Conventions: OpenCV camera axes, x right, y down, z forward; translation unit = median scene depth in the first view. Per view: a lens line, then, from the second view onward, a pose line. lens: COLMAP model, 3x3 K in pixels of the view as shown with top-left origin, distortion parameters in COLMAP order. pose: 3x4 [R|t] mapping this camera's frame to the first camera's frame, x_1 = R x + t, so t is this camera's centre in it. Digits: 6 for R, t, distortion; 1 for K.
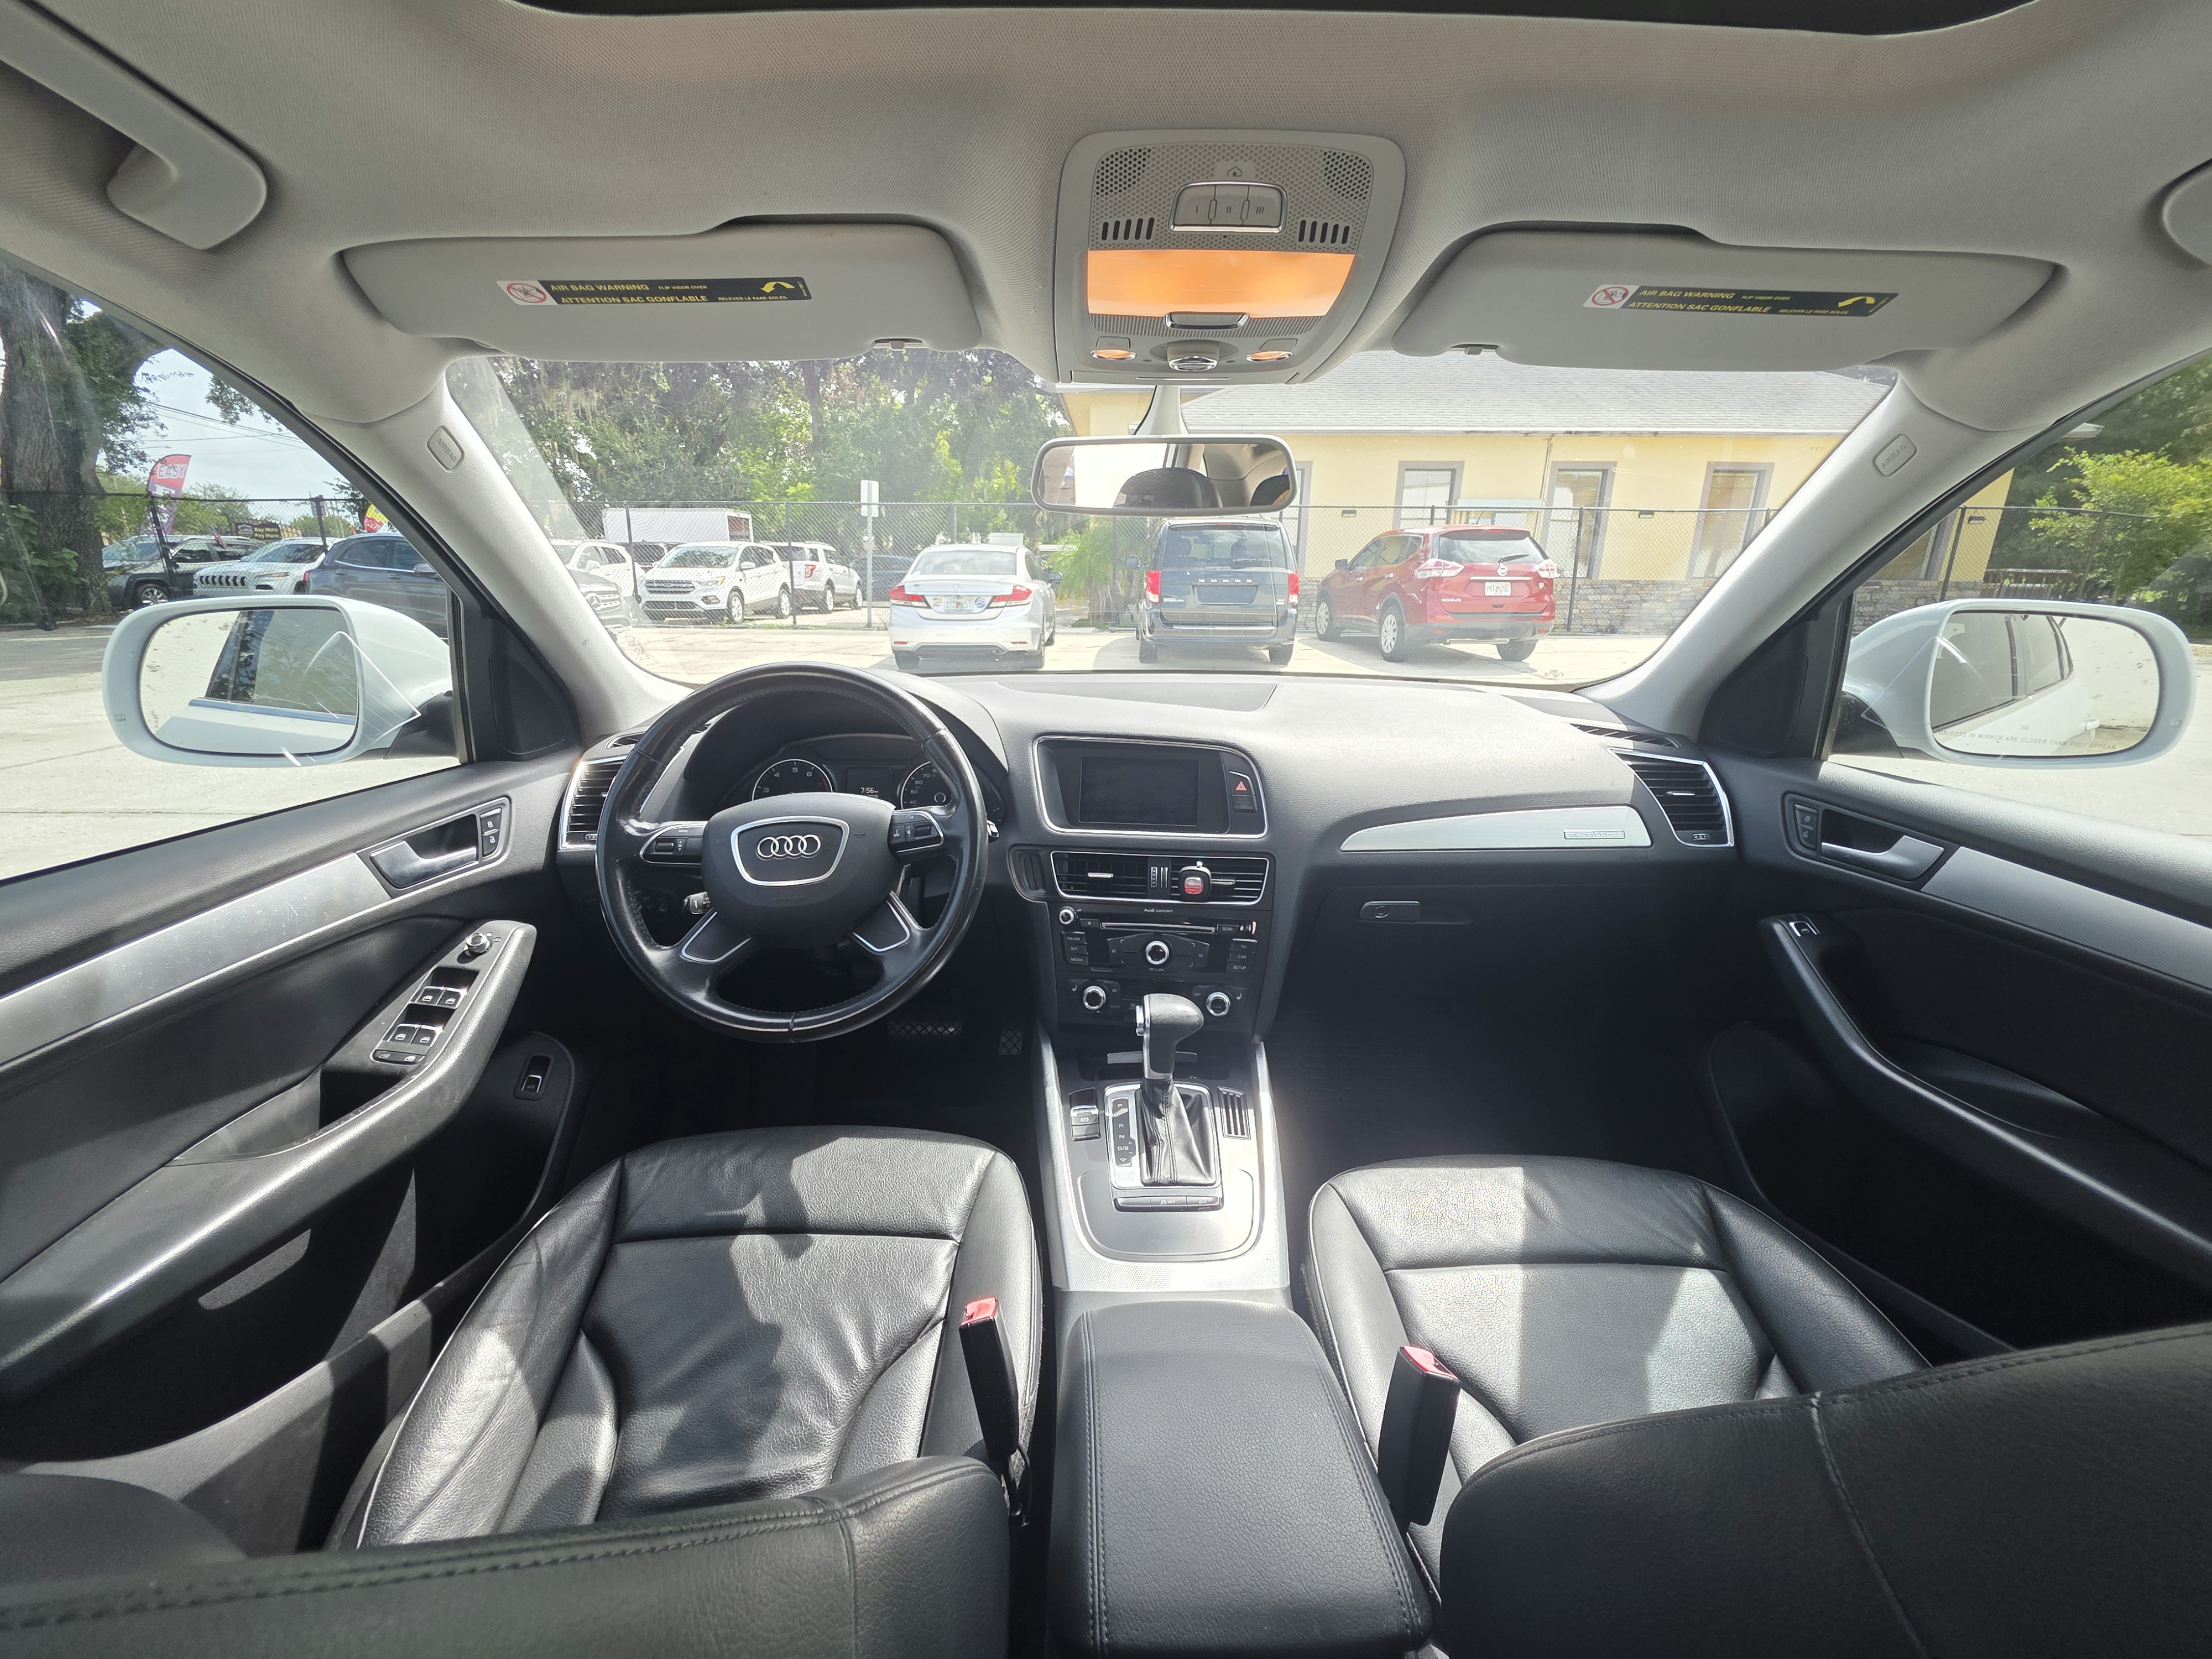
lens RADIAL K [[878.4, 0, 1126.3], [0, 878.4, 854.6], [0, 0, 1]] dist [-0.004030, 0.001042]
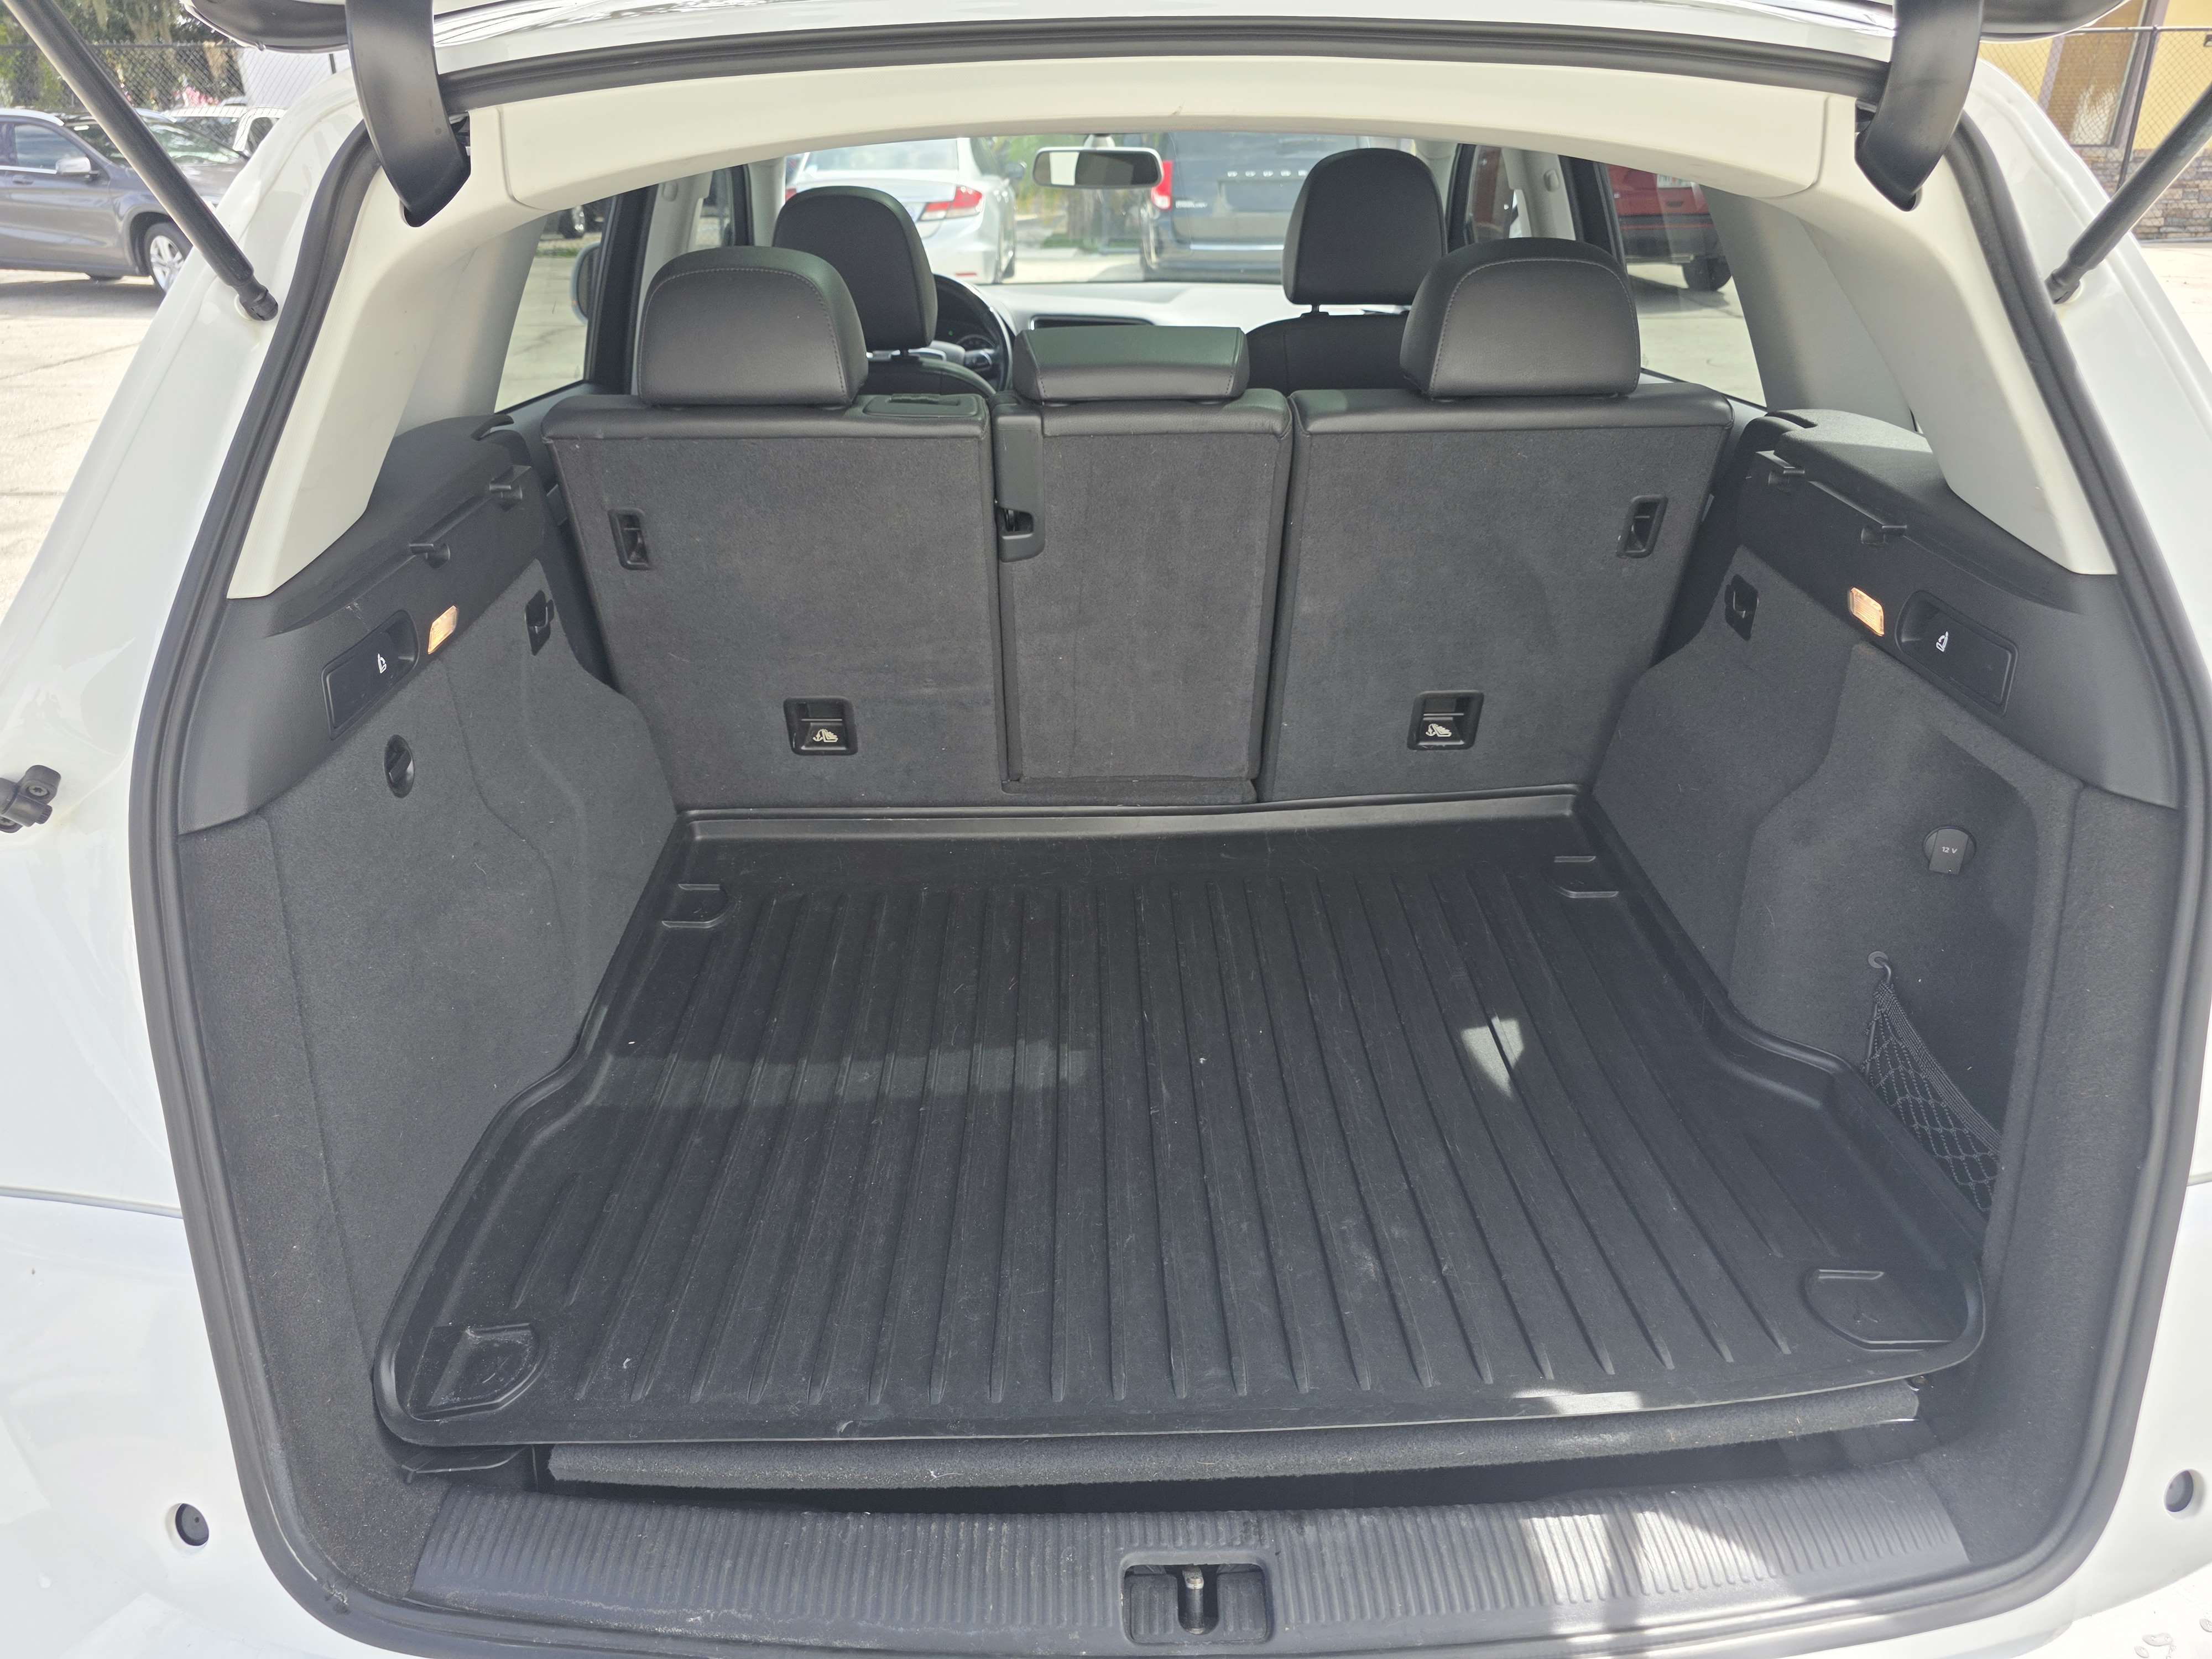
lens RADIAL K [[1464.8, 0, 1119.1], [0, 1464.8, 848.5], [0, 0, 1]] dist [0.008540, 0.000711]
pose [[0.999831, -0.010809, -0.014897, 0.102226], [0.012729, 0.990695, 0.135503, 0.528782], [0.013294, -0.135670, 0.990665, -2.070723]]
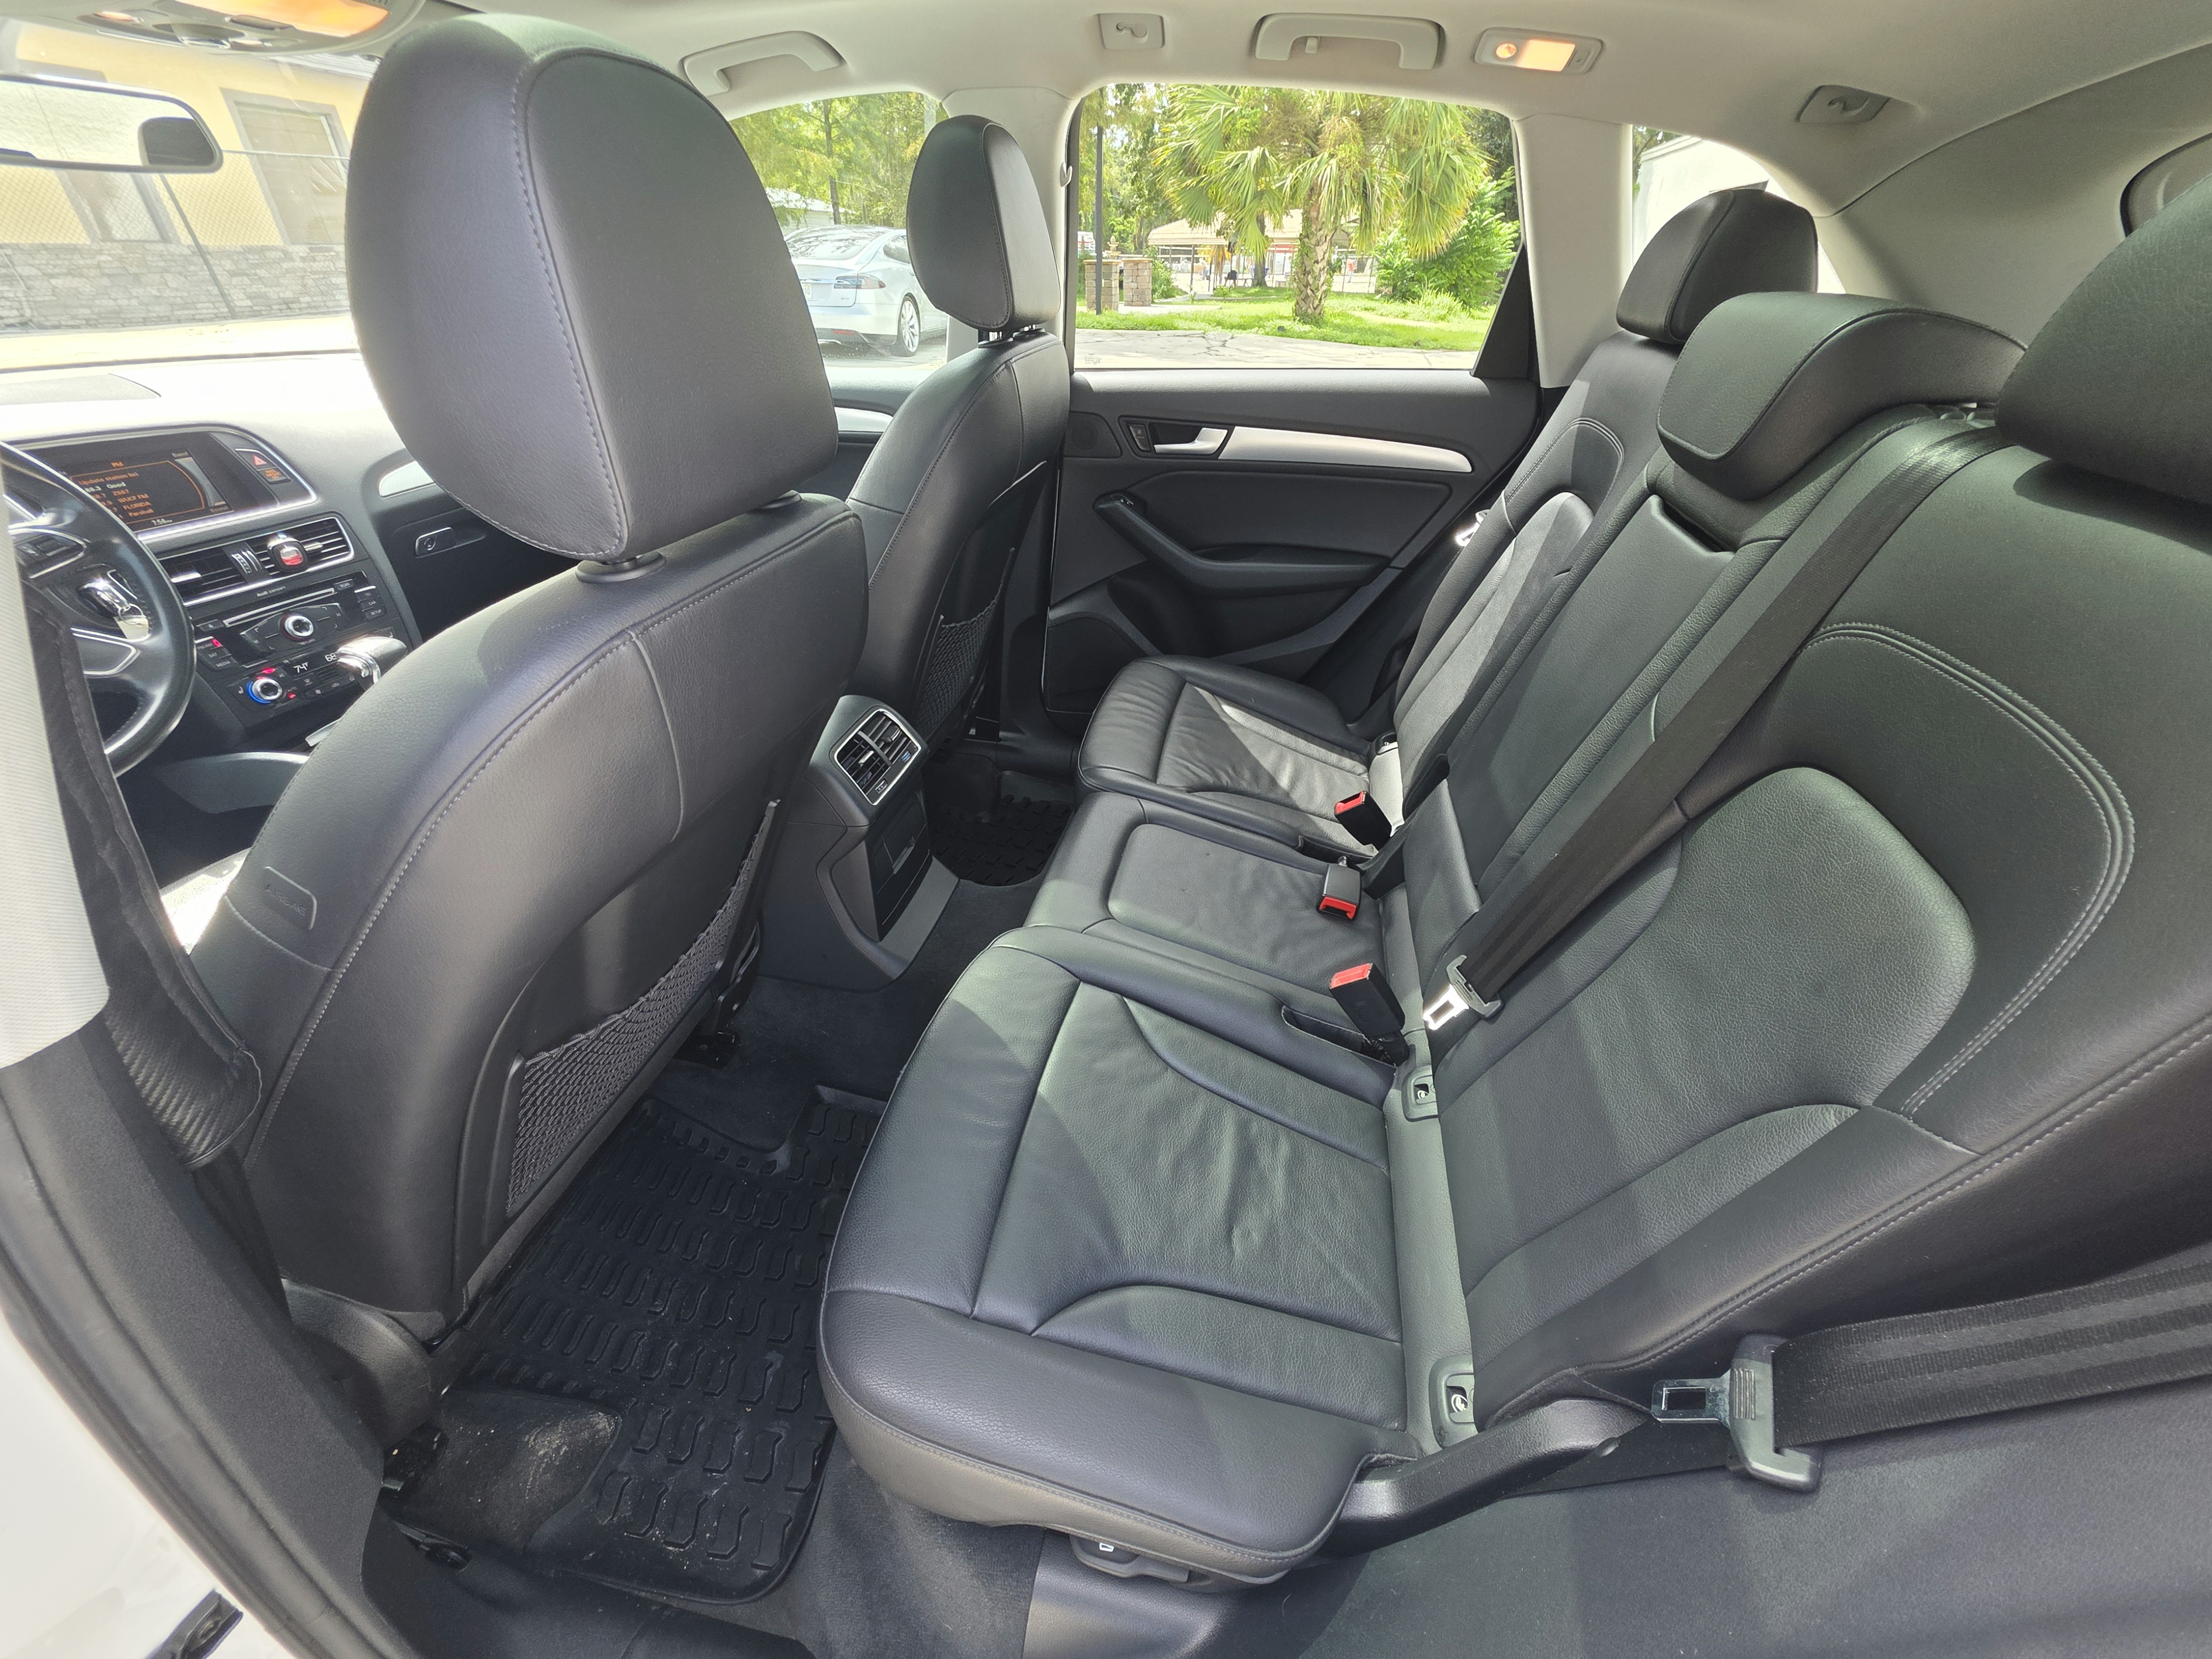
lens RADIAL K [[878.4, 0, 1102.9], [0, 878.4, 819.5], [0, 0, 1]] dist [-0.004030, 0.001042]
pose [[0.231870, -0.537434, 0.810803, -0.766709], [0.293647, 0.833305, 0.468373, 0.095398], [-0.927366, 0.129488, 0.351034, -0.307944]]
